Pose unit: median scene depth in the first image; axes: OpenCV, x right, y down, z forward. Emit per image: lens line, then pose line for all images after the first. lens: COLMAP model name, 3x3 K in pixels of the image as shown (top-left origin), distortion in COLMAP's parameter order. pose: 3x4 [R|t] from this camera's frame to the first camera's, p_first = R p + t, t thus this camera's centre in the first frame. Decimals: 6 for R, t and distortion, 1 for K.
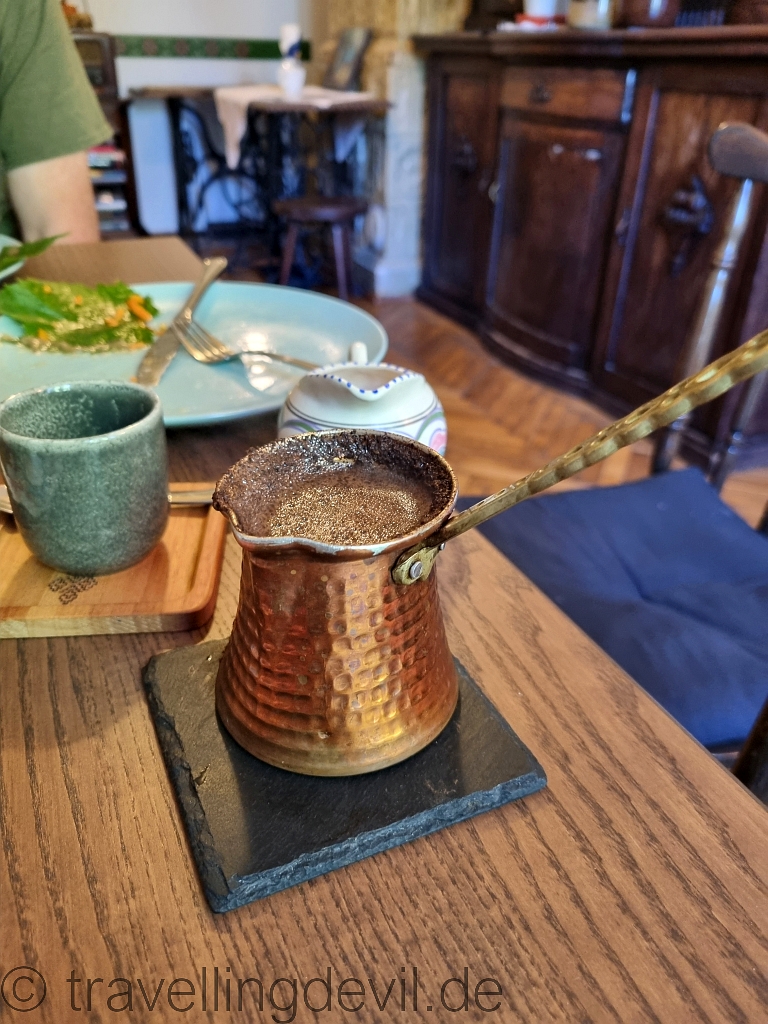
lens RADIAL K [[786.6, 0, 384.0], [0, 786.6, 512.0], [0, 0, 1]] dist [0.057743, -0.002715]
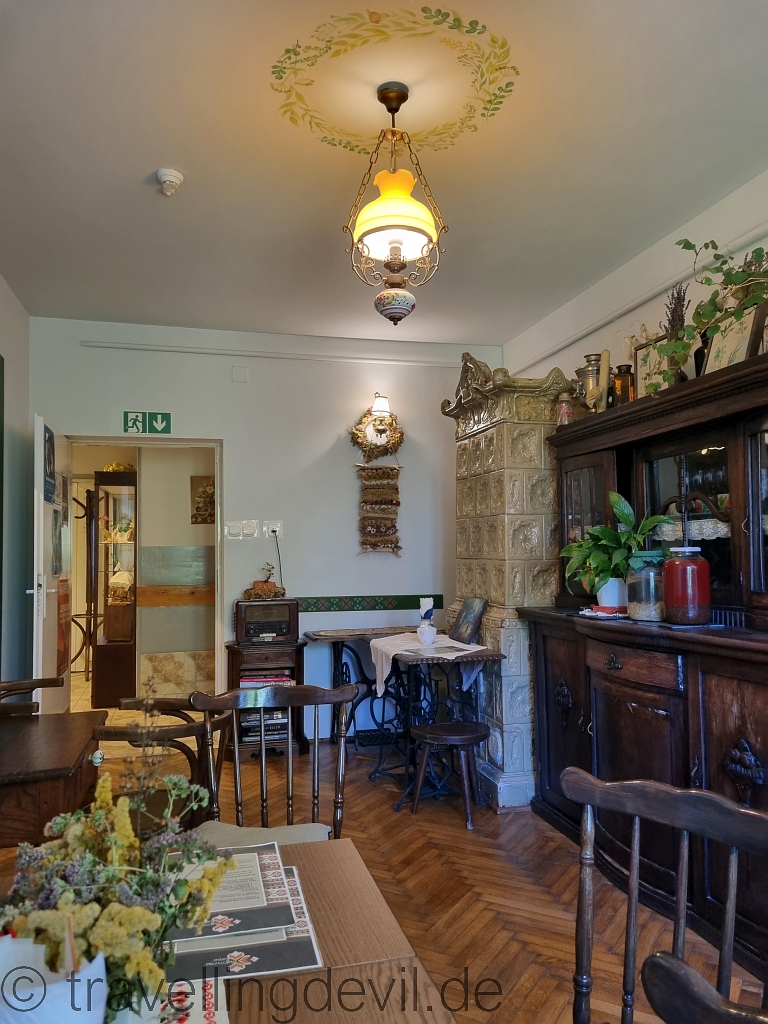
lens RADIAL K [[786.6, 0, 384.0], [0, 786.6, 512.0], [0, 0, 1]] dist [0.057743, -0.002715]
pose [[0.986988, -0.046976, -0.153782, 0.024605], [-0.042483, 0.846210, -0.531154, -0.017299], [0.155083, 0.530775, 0.833203, -0.217703]]
